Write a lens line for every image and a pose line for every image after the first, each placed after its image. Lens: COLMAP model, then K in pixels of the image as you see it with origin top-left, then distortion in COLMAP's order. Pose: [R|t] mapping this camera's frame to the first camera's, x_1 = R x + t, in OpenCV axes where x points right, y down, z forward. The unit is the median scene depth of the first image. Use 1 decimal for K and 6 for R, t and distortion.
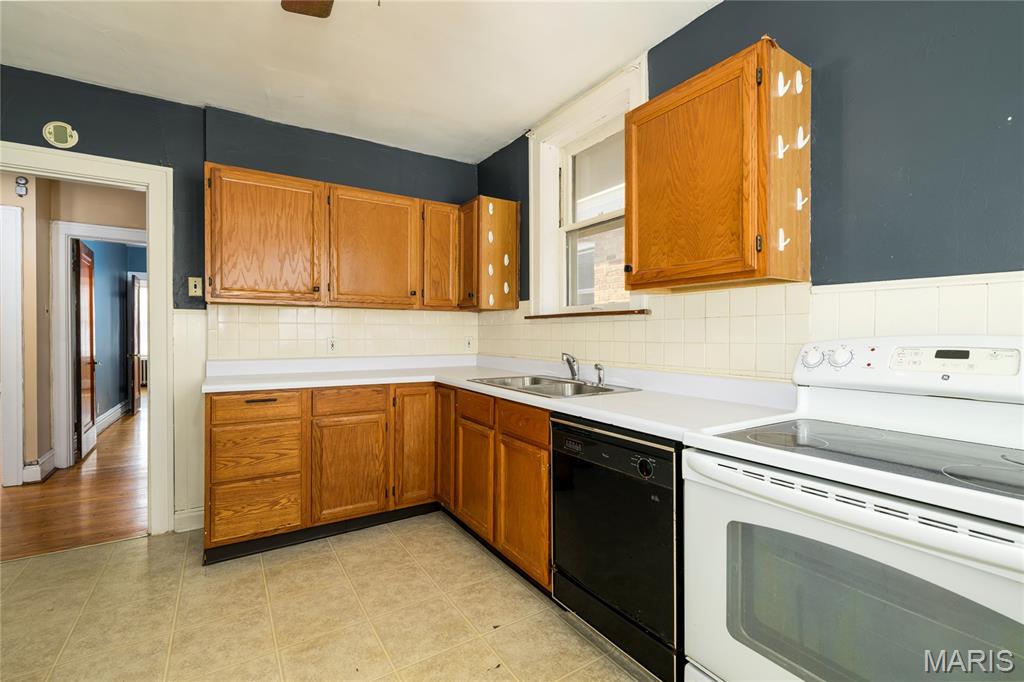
lens RADIAL K [[462.1, 0, 511.6], [0, 462.1, 336.5], [0, 0, 1]] dist [0.000493, -0.000900]
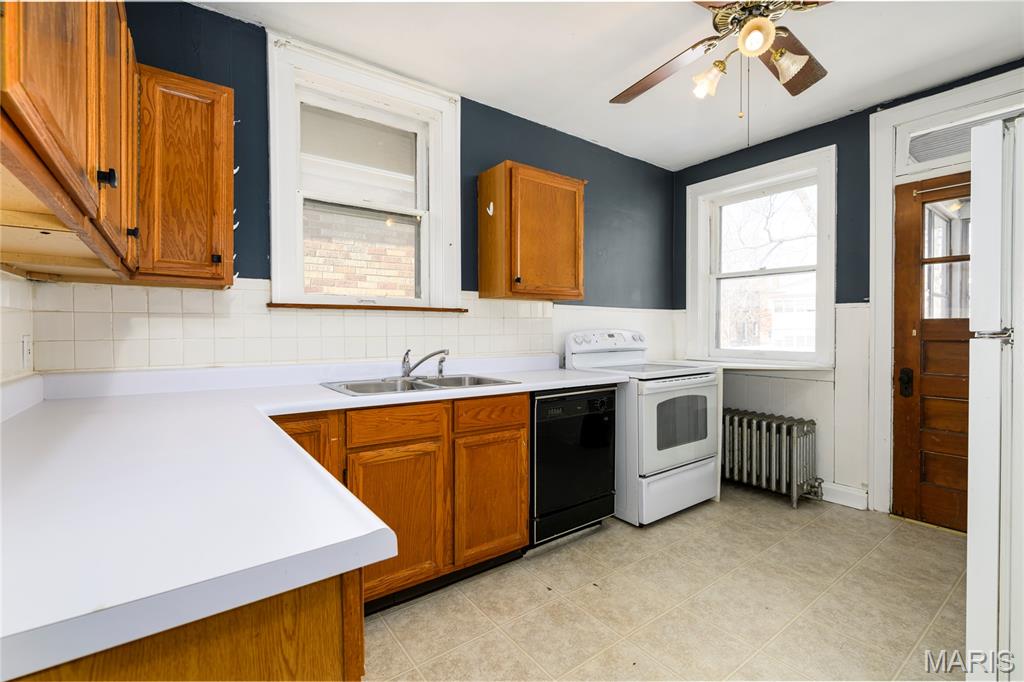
lens RADIAL K [[462.1, 0, 520.4], [0, 462.1, 336.7], [0, 0, 1]] dist [0.000493, -0.000900]
pose [[-0.091392, -0.013701, 0.995721, -1.126453], [0.010624, 0.999835, 0.014732, -0.001696], [-0.995758, 0.011925, -0.091232, 1.154691]]
